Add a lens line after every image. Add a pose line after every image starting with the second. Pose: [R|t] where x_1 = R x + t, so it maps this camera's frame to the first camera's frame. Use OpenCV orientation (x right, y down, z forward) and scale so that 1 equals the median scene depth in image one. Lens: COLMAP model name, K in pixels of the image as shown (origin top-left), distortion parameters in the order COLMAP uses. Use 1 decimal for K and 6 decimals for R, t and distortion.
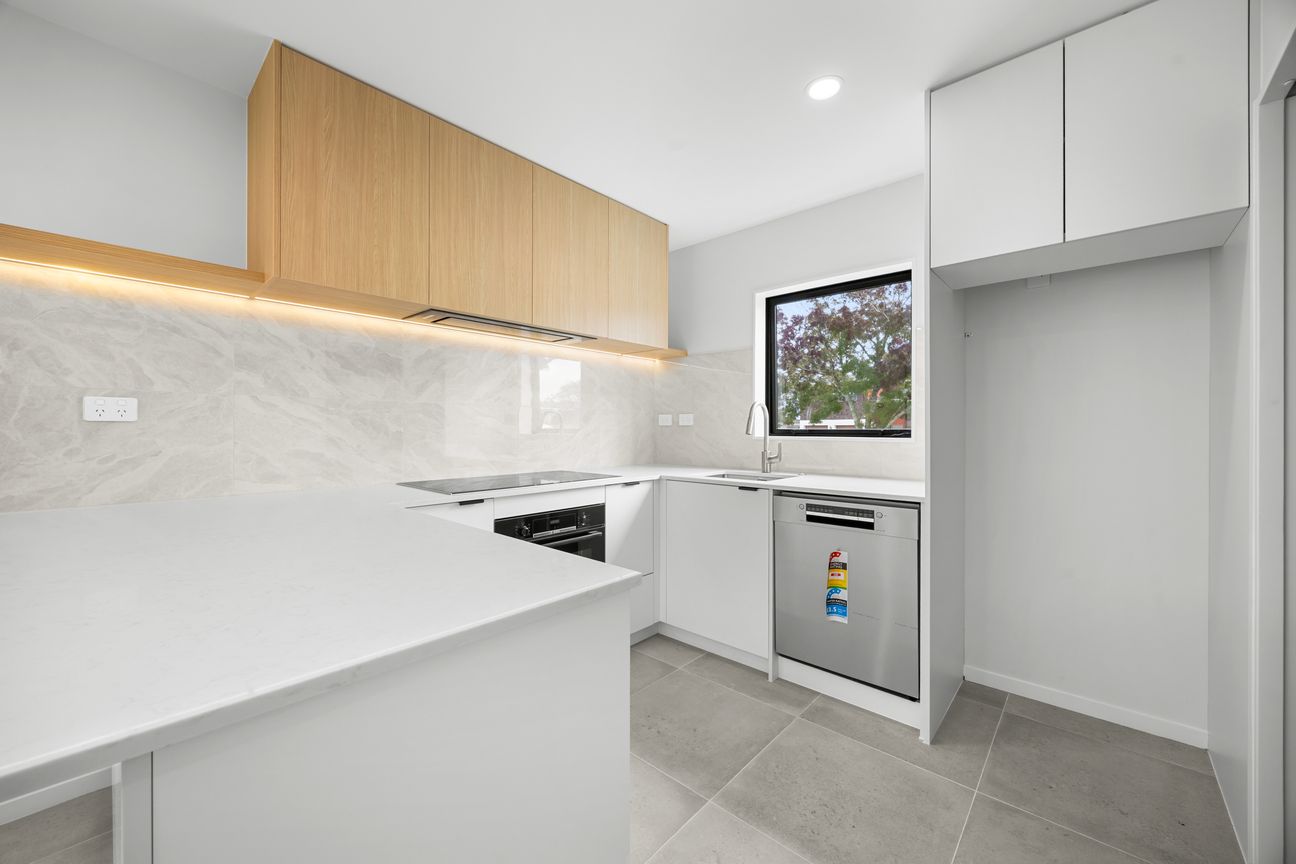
lens RADIAL K [[496.5, 0, 650.4], [0, 496.5, 437.0], [0, 0, 1]] dist [-0.000465, -0.000128]
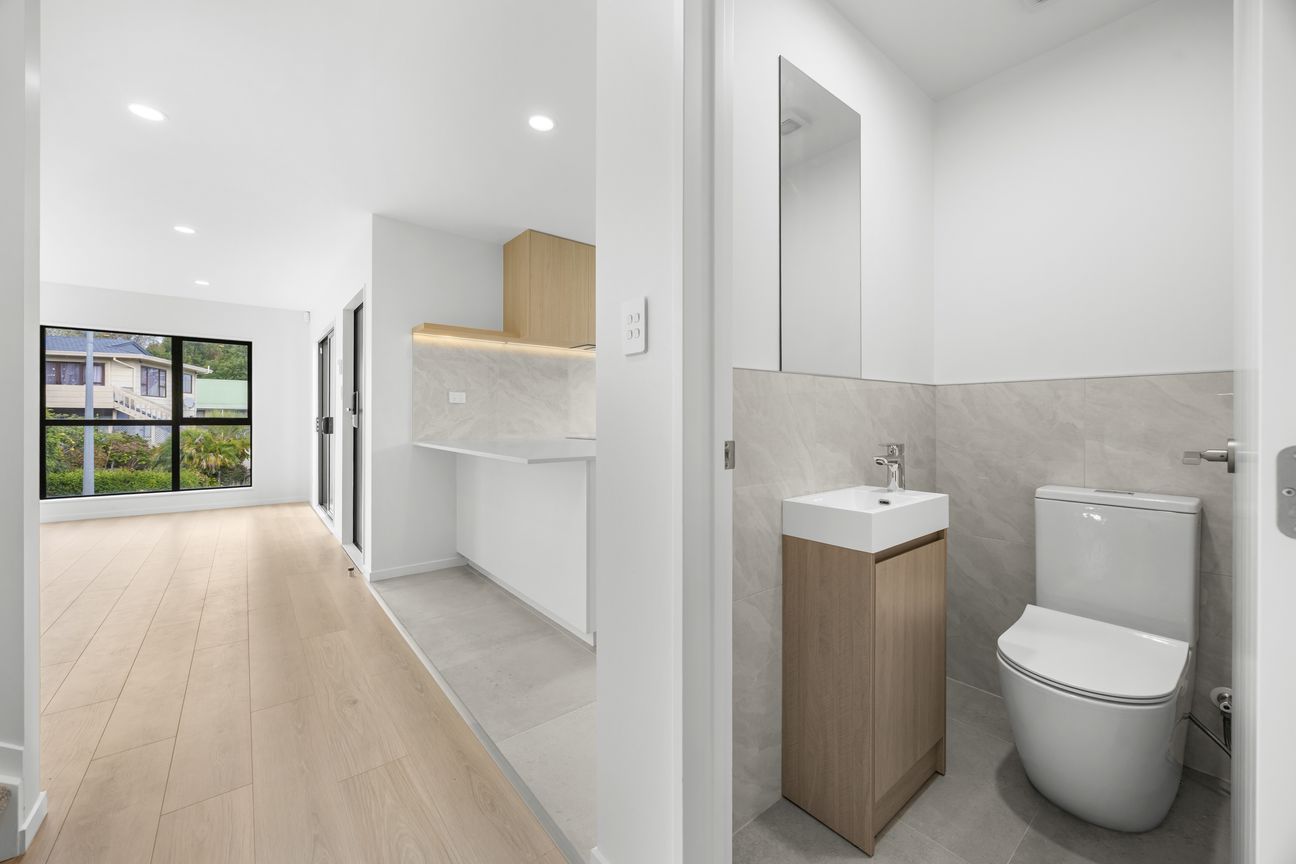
lens RADIAL K [[496.5, 0, 650.4], [0, 496.5, 437.0], [0, 0, 1]] dist [-0.000465, -0.000128]
pose [[0.988725, 0.013608, -0.149124, 0.082532], [-0.009156, 0.999493, 0.030497, 0.034666], [0.149464, -0.028788, 0.988348, -0.838424]]
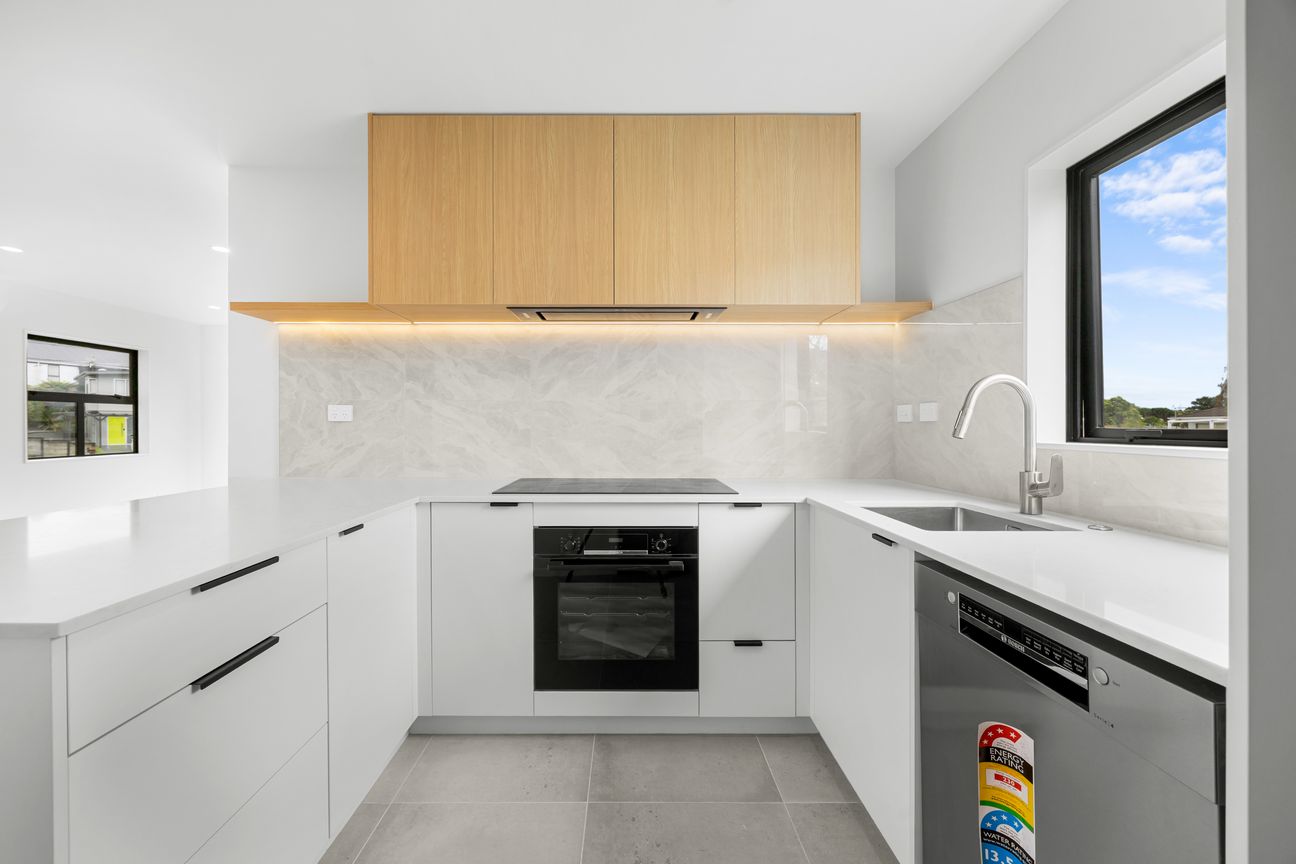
lens RADIAL K [[509.5, 0, 627.3], [0, 509.5, 430.8], [0, 0, 1]] dist [0.000253, 0.000008]
pose [[0.671411, 0.008849, -0.741032, 0.474219], [-0.012827, 0.999918, 0.000319, -0.011878], [0.740974, 0.009291, 0.671470, 0.476523]]
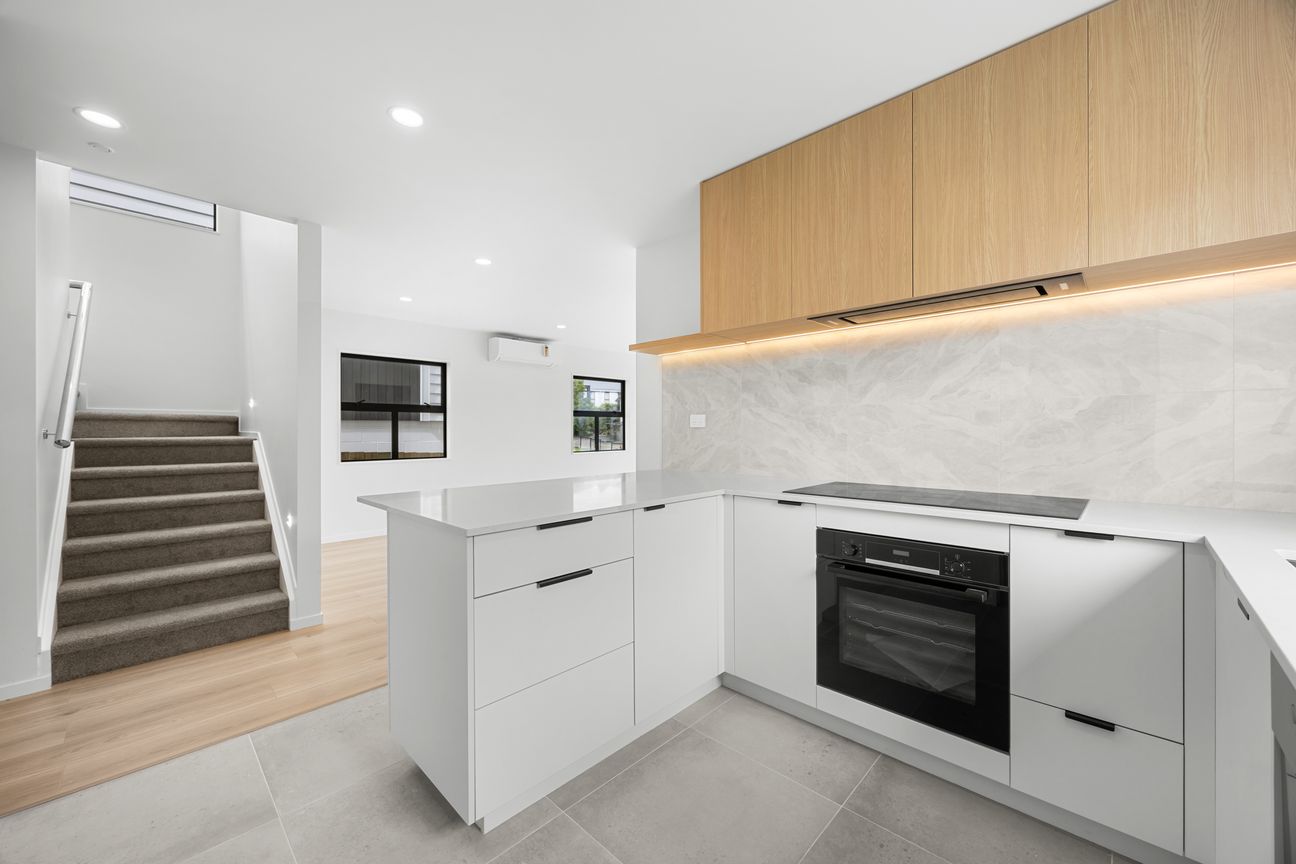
lens RADIAL K [[496.5, 0, 650.4], [0, 496.5, 437.0], [0, 0, 1]] dist [-0.000465, -0.000128]
pose [[-0.027269, 0.013218, -0.999541, 0.617557], [-0.012253, 0.999833, 0.013556, -0.014512], [0.999553, 0.012617, -0.027103, 0.675766]]
